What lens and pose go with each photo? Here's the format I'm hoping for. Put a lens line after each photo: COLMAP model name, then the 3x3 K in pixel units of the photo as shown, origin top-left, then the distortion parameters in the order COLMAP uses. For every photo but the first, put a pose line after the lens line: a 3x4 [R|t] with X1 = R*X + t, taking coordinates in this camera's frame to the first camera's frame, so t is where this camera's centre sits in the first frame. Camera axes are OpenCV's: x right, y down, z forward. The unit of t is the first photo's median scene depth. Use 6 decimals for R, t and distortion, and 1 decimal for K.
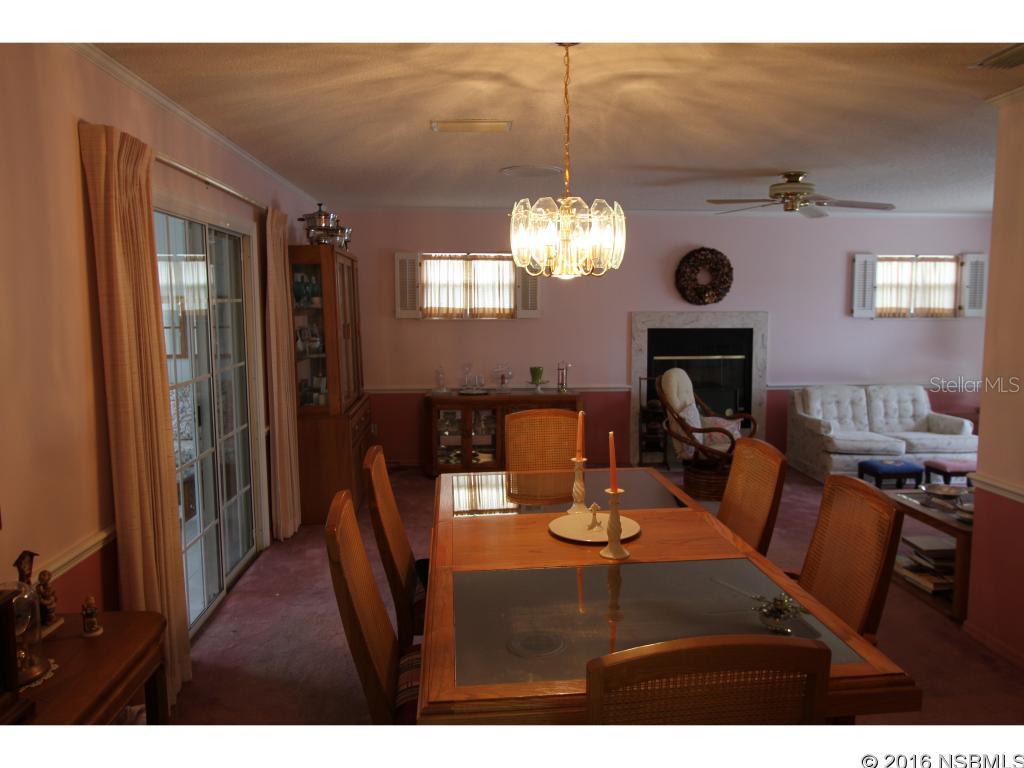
lens RADIAL K [[727.1, 0, 512.6], [0, 727.1, 375.5], [0, 0, 1]] dist [-0.003194, 0.003864]
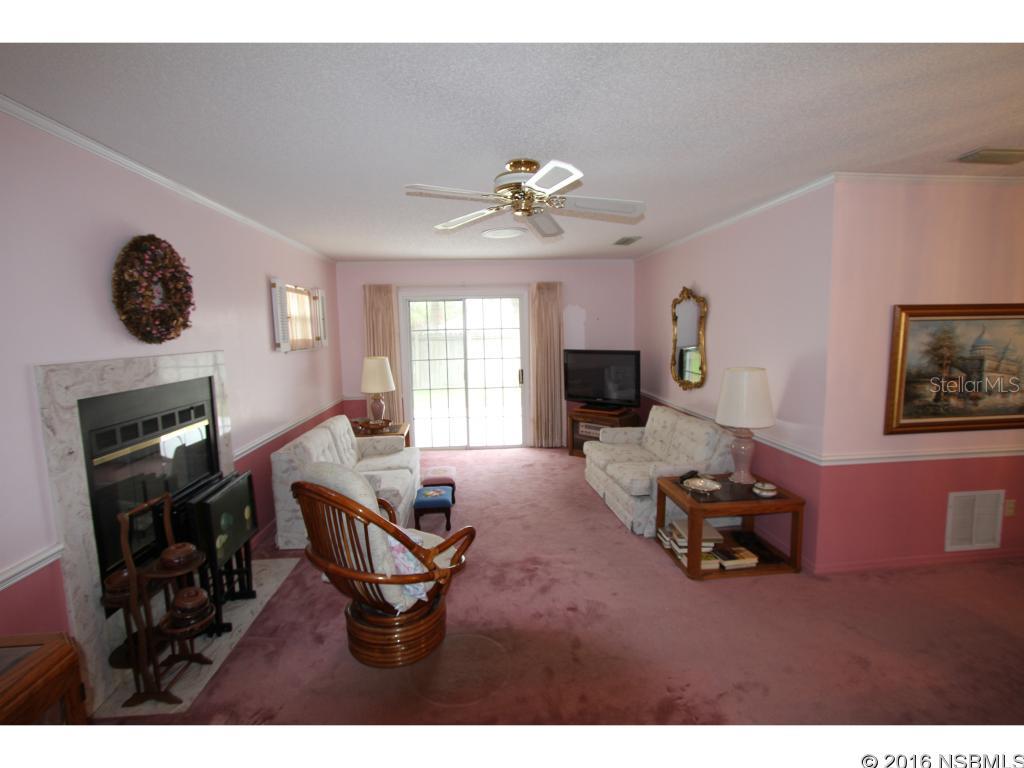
lens RADIAL K [[472.1, 0, 514.1], [0, 472.1, 377.9], [0, 0, 1]] dist [-0.019127, 0.002945]
pose [[-0.018122, -0.102967, 0.994520, -0.100923], [0.113875, 0.987998, 0.104367, -0.084405], [-0.993330, 0.115142, -0.006179, 0.809112]]
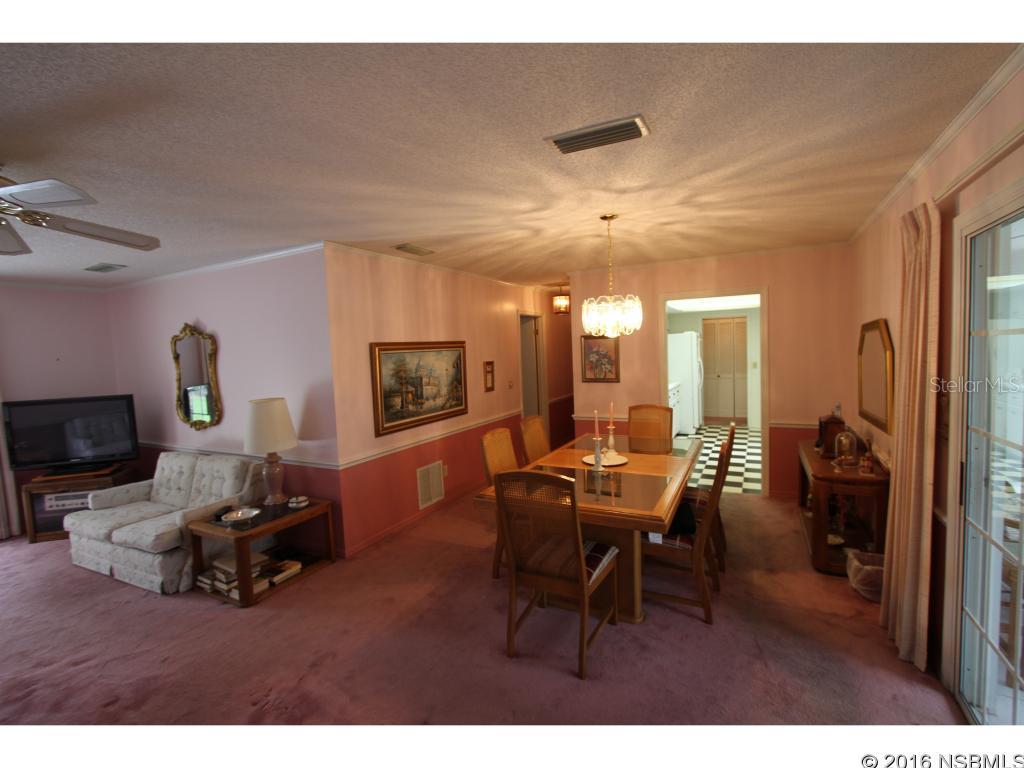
lens RADIAL K [[472.1, 0, 513.7], [0, 472.1, 379.6], [0, 0, 1]] dist [-0.019127, 0.002945]
pose [[-0.852127, 0.005002, 0.523312, -0.143595], [0.095269, 0.984728, 0.145717, -0.090002], [-0.514591, 0.174025, -0.839590, 0.871664]]
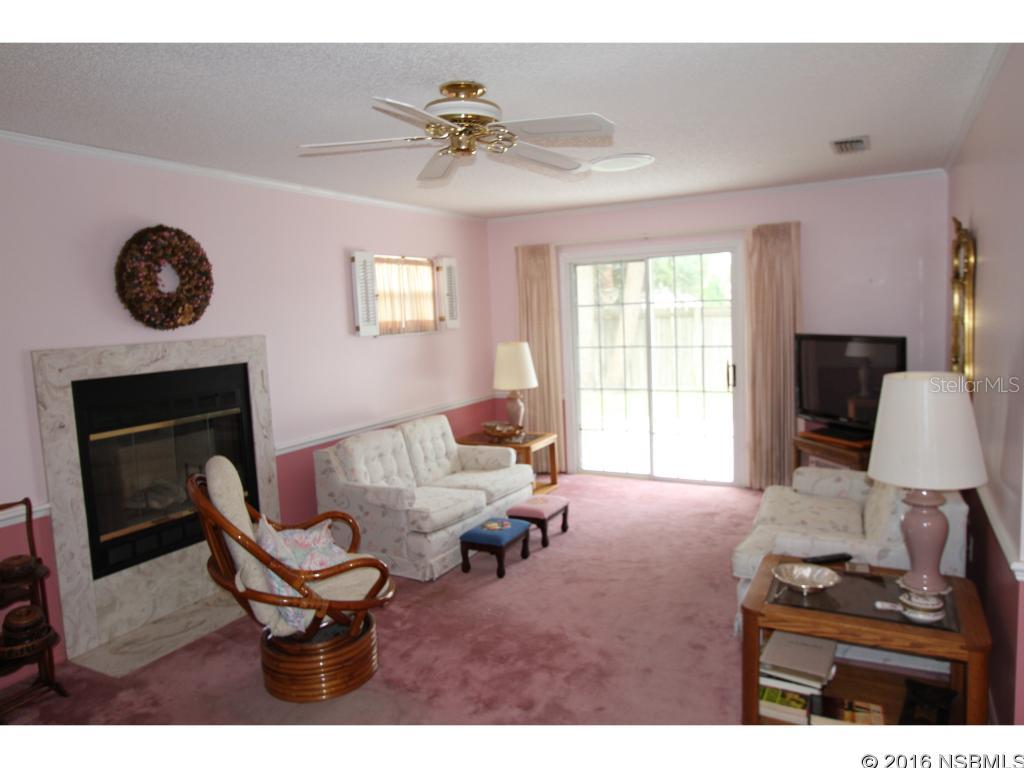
lens RADIAL K [[704.6, 0, 517.1], [0, 704.6, 376.2], [0, 0, 1]] dist [-0.002547, -0.000723]
pose [[0.527132, -0.101143, 0.843743, -0.062145], [0.118987, 0.991895, 0.044565, -0.058453], [-0.841412, 0.076902, 0.534894, 0.535525]]
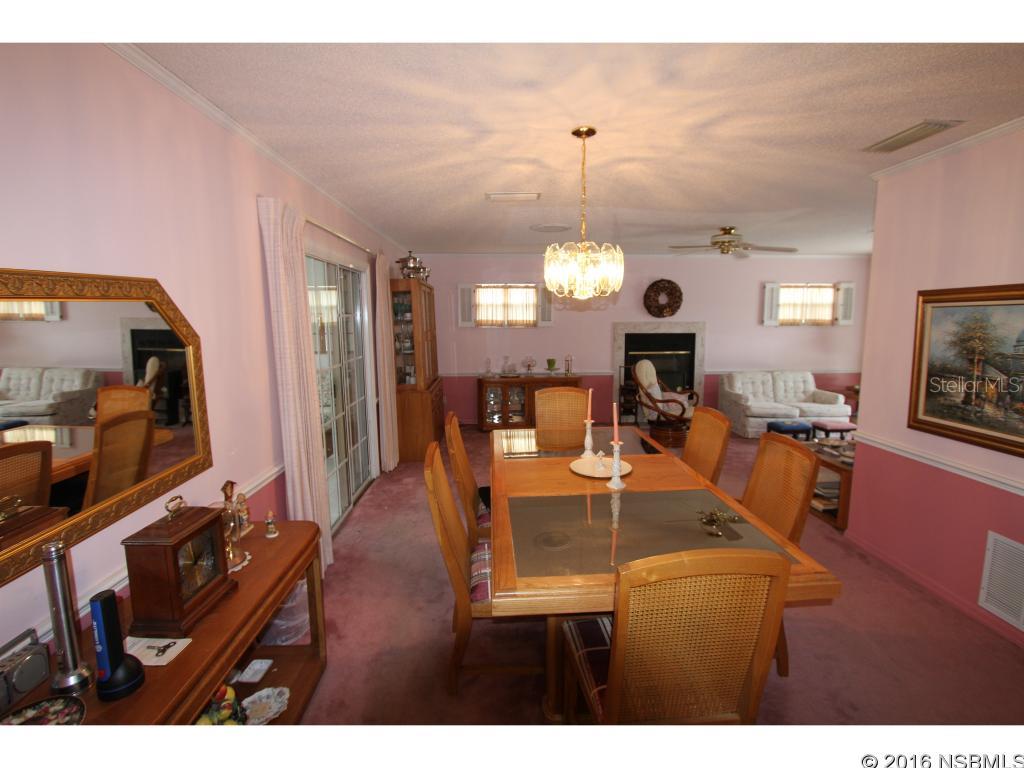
lens RADIAL K [[472.1, 0, 511.4], [0, 472.1, 379.3], [0, 0, 1]] dist [-0.019127, 0.002945]
pose [[0.999260, 0.000702, -0.038461, -0.012669], [0.000479, 0.999529, 0.030686, 0.000118], [0.038464, -0.030682, 0.998789, 0.015687]]
